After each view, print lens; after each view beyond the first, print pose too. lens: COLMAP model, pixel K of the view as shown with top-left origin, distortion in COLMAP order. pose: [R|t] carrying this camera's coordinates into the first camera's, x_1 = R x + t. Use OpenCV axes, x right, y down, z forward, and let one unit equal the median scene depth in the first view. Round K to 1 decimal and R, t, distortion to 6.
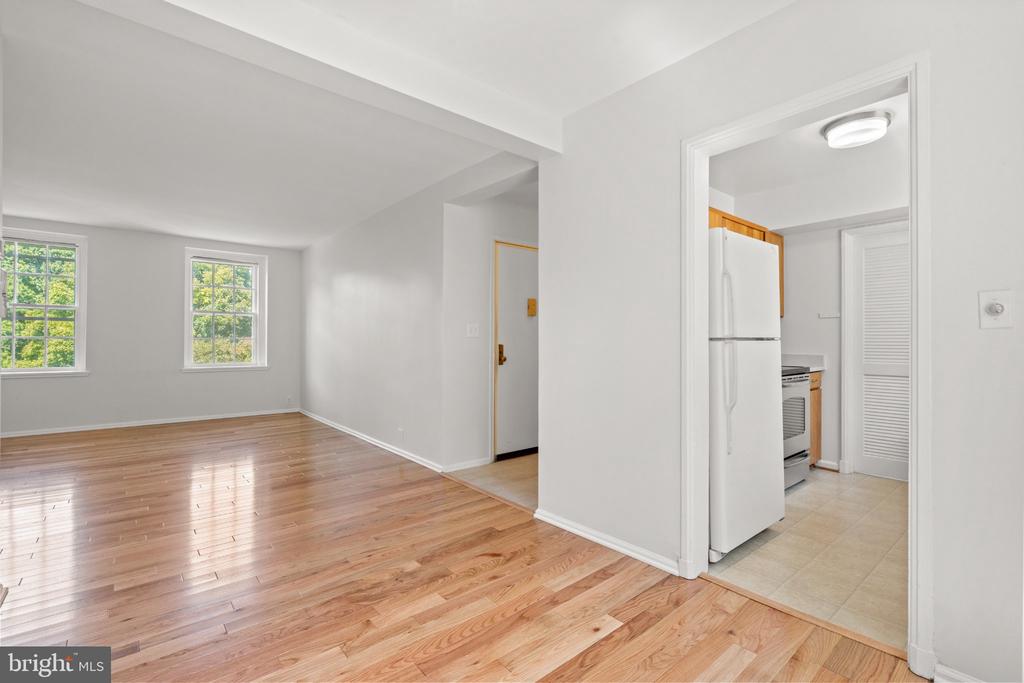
lens RADIAL K [[463.6, 0, 505.8], [0, 463.6, 339.3], [0, 0, 1]] dist [-0.009040, 0.002994]
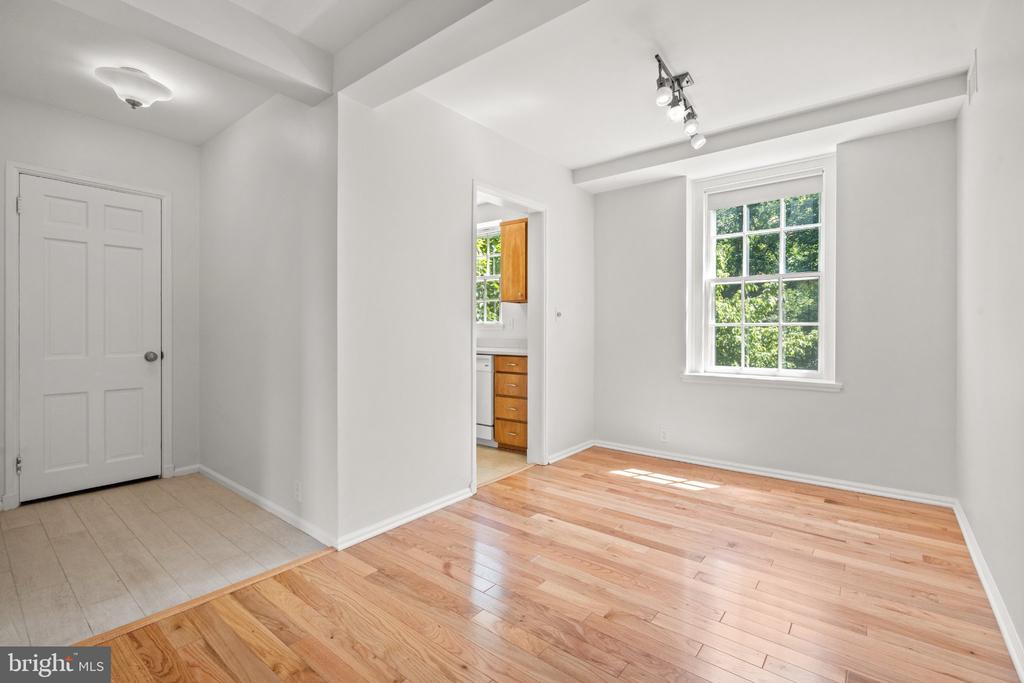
lens RADIAL K [[463.6, 0, 510.3], [0, 463.6, 330.5], [0, 0, 1]] dist [-0.009040, 0.002994]
pose [[-0.200819, -0.006575, 0.979606, -0.864816], [-0.007201, 0.999960, 0.005235, 0.009965], [-0.979602, -0.006003, -0.200858, 1.008713]]
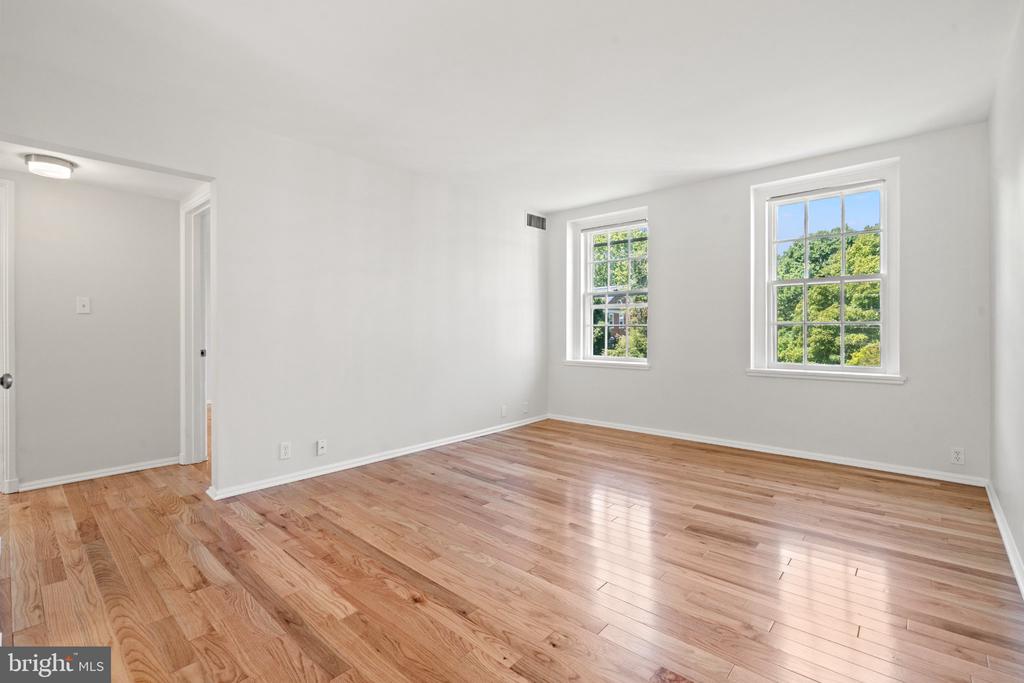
lens RADIAL K [[463.6, 0, 506.7], [0, 463.6, 331.6], [0, 0, 1]] dist [-0.009040, 0.002994]
pose [[0.137867, -0.003232, -0.990446, -0.209476], [0.008553, 0.999961, -0.002072, 0.016677], [0.990414, -0.008186, 0.137889, 1.371416]]
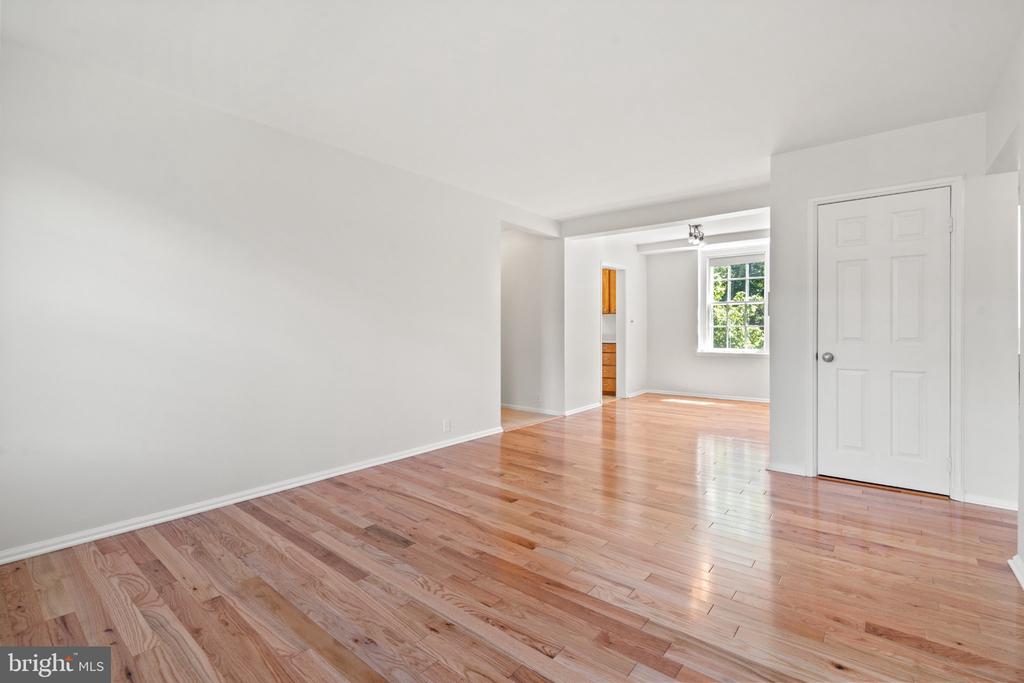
lens RADIAL K [[463.6, 0, 511.5], [0, 463.6, 328.1], [0, 0, 1]] dist [-0.009040, 0.002994]
pose [[-0.198680, -0.004323, 0.980055, -2.135805], [-0.002465, 0.999989, 0.003911, -0.004393], [-0.980061, -0.001638, -0.198689, 1.883851]]
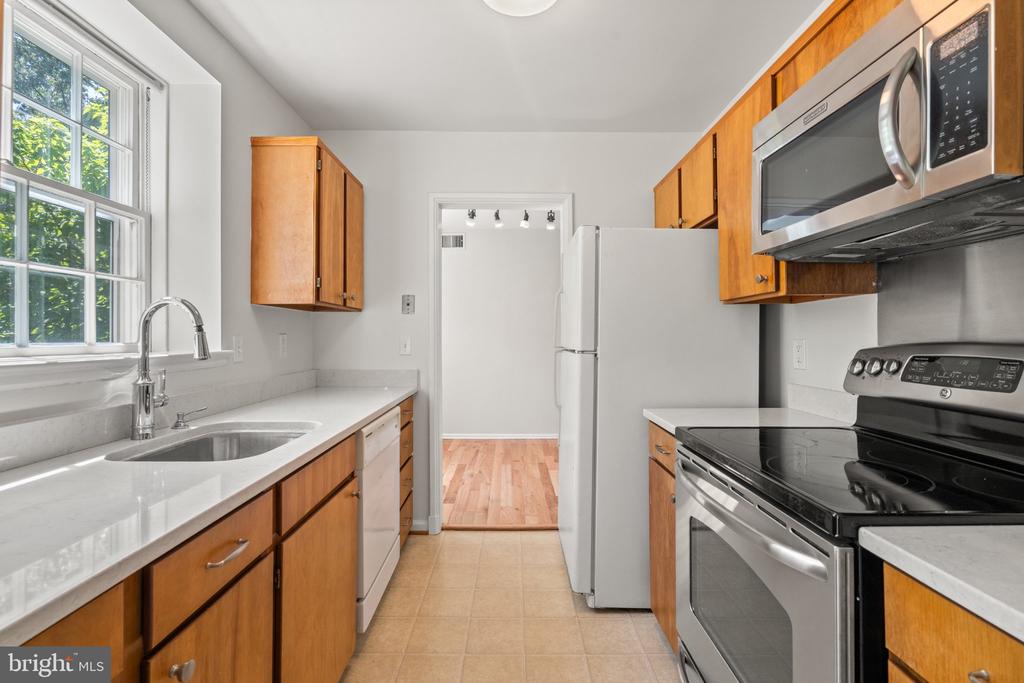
lens RADIAL K [[463.6, 0, 514.0], [0, 463.6, 334.8], [0, 0, 1]] dist [-0.009040, 0.002994]
pose [[-0.626840, -0.006735, -0.779119, 1.354793], [-0.000143, 0.999964, -0.008529, -0.028598], [0.779148, -0.005235, -0.626818, 1.503045]]
